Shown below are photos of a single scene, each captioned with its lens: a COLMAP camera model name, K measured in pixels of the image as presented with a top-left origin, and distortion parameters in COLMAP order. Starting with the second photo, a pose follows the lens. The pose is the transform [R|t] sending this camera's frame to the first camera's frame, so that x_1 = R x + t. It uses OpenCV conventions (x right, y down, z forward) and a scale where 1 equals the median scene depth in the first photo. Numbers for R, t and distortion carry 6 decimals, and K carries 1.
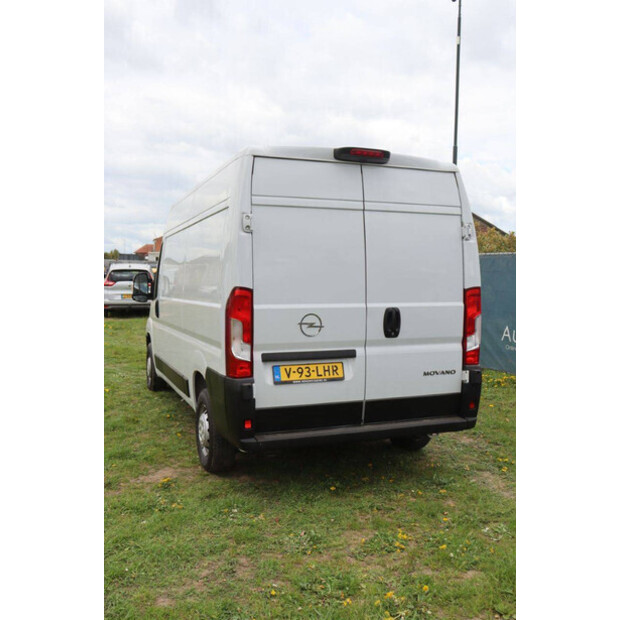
lens RADIAL K [[607.5, 0, 310.0], [0, 607.5, 310.0], [0, 0, 1]] dist [-0.086260, 0.000165]
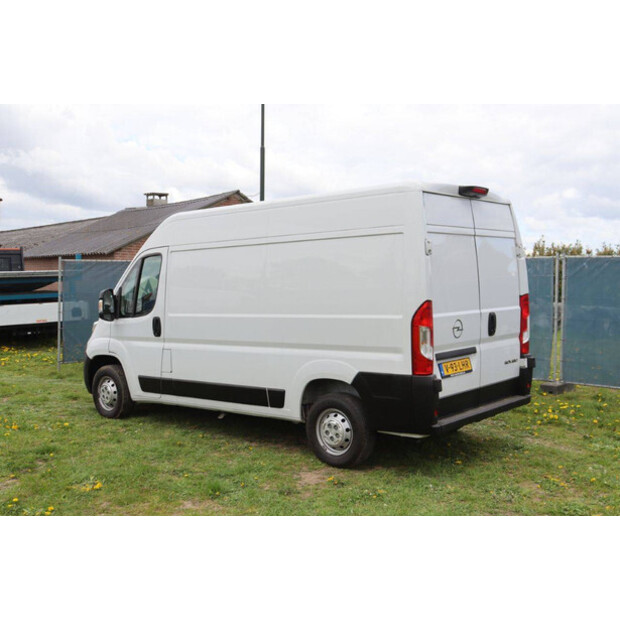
lens RADIAL K [[708.1, 0, 310.0], [0, 708.1, 310.0], [0, 0, 1]] dist [-0.028381, 0.023904]
pose [[0.884356, -0.041014, 0.465007, -0.898061], [0.047135, 0.998887, -0.001540, -0.024330], [-0.464427, 0.023280, 0.885306, -0.135350]]
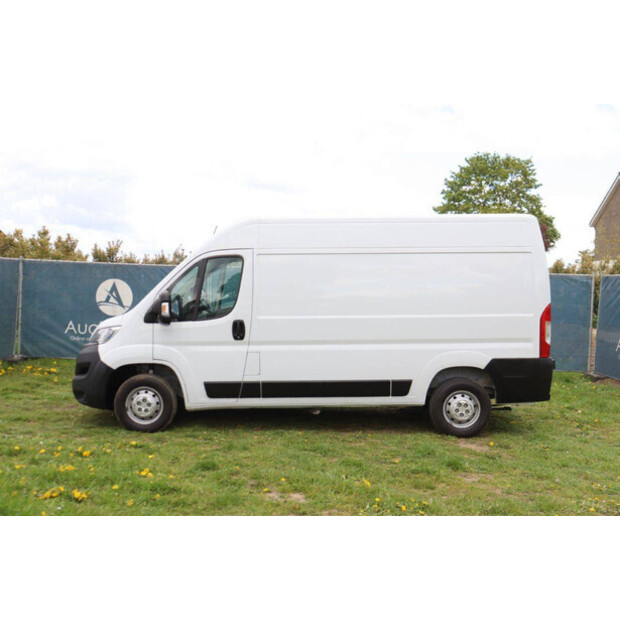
lens RADIAL K [[708.1, 0, 310.0], [0, 708.1, 310.0], [0, 0, 1]] dist [-0.028381, 0.023904]
pose [[0.365347, -0.035667, 0.930188, -1.982349], [0.044965, 0.998775, 0.020636, -0.080651], [-0.929785, 0.034287, 0.366504, 0.814929]]
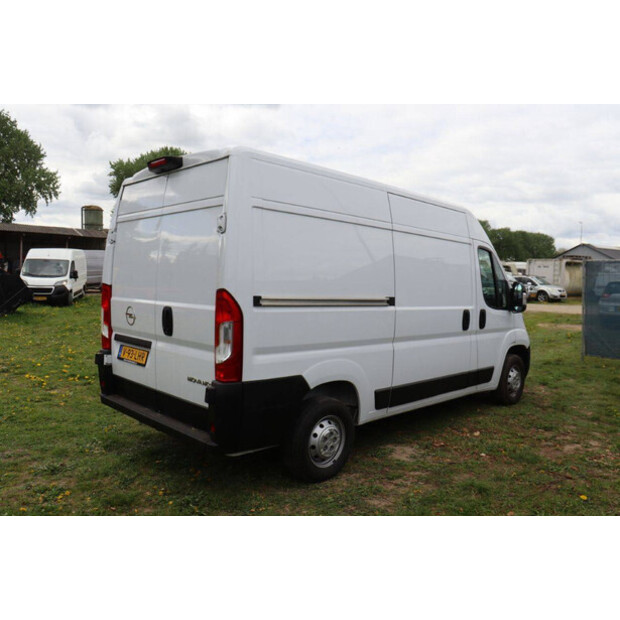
lens RADIAL K [[512.9, 0, 310.0], [0, 512.9, 310.0], [0, 0, 1]] dist [-0.110664, 0.017709]
pose [[0.395650, 0.056748, -0.916647, 1.029570], [-0.070593, 0.997015, 0.031254, -0.042216], [0.915684, 0.052343, 0.398475, 0.886242]]
